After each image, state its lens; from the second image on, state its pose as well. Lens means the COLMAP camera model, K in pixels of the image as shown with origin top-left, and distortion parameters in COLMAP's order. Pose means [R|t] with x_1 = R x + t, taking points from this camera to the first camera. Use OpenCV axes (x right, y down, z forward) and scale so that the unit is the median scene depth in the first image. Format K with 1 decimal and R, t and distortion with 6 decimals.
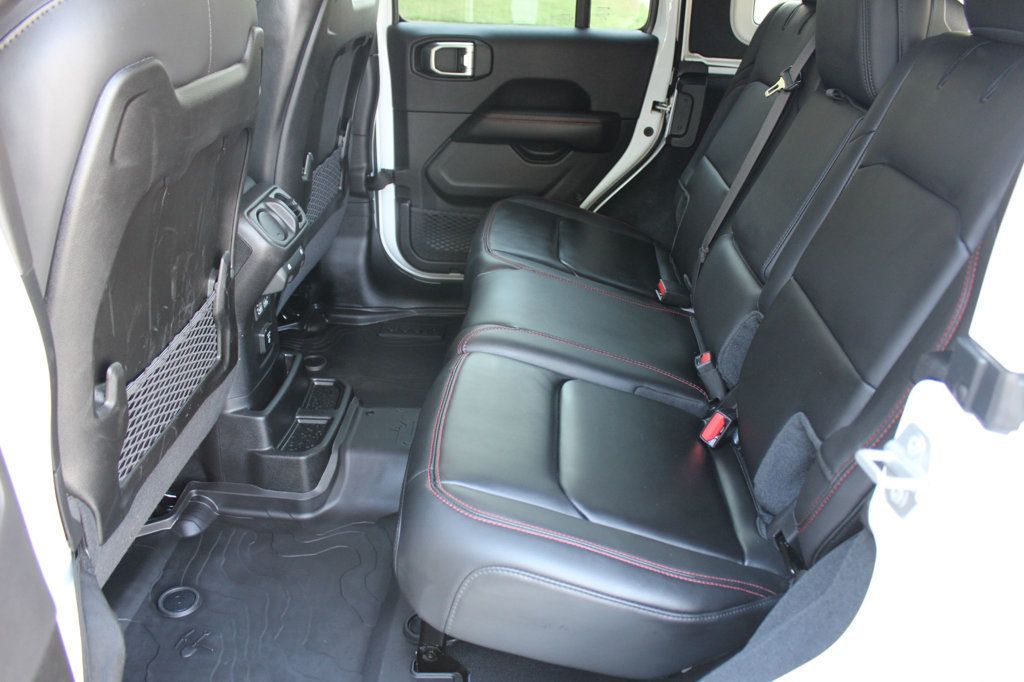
lens RADIAL K [[866.6, 0, 512.0], [0, 866.6, 341.0], [0, 0, 1]] dist [-0.145420, 0.164350]
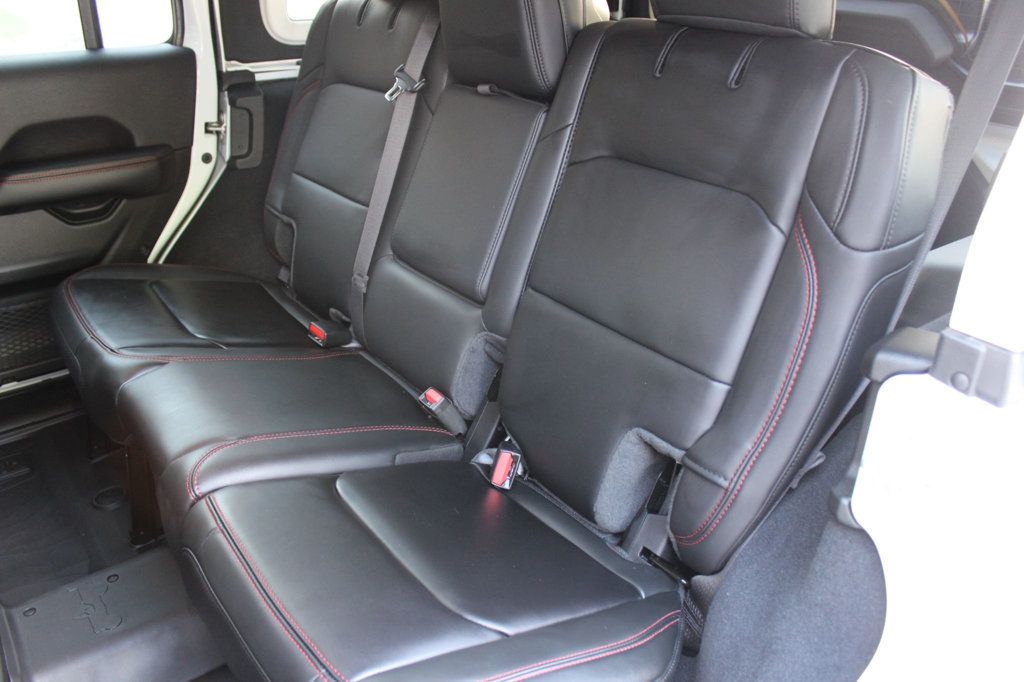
lens RADIAL K [[866.6, 0, 512.0], [0, 866.6, 341.0], [0, 0, 1]] dist [-0.145420, 0.164350]
pose [[0.766876, -0.300248, 0.567232, -0.153842], [0.285370, 0.951167, 0.117664, -0.086169], [-0.574861, 0.071638, 0.815109, 0.144585]]
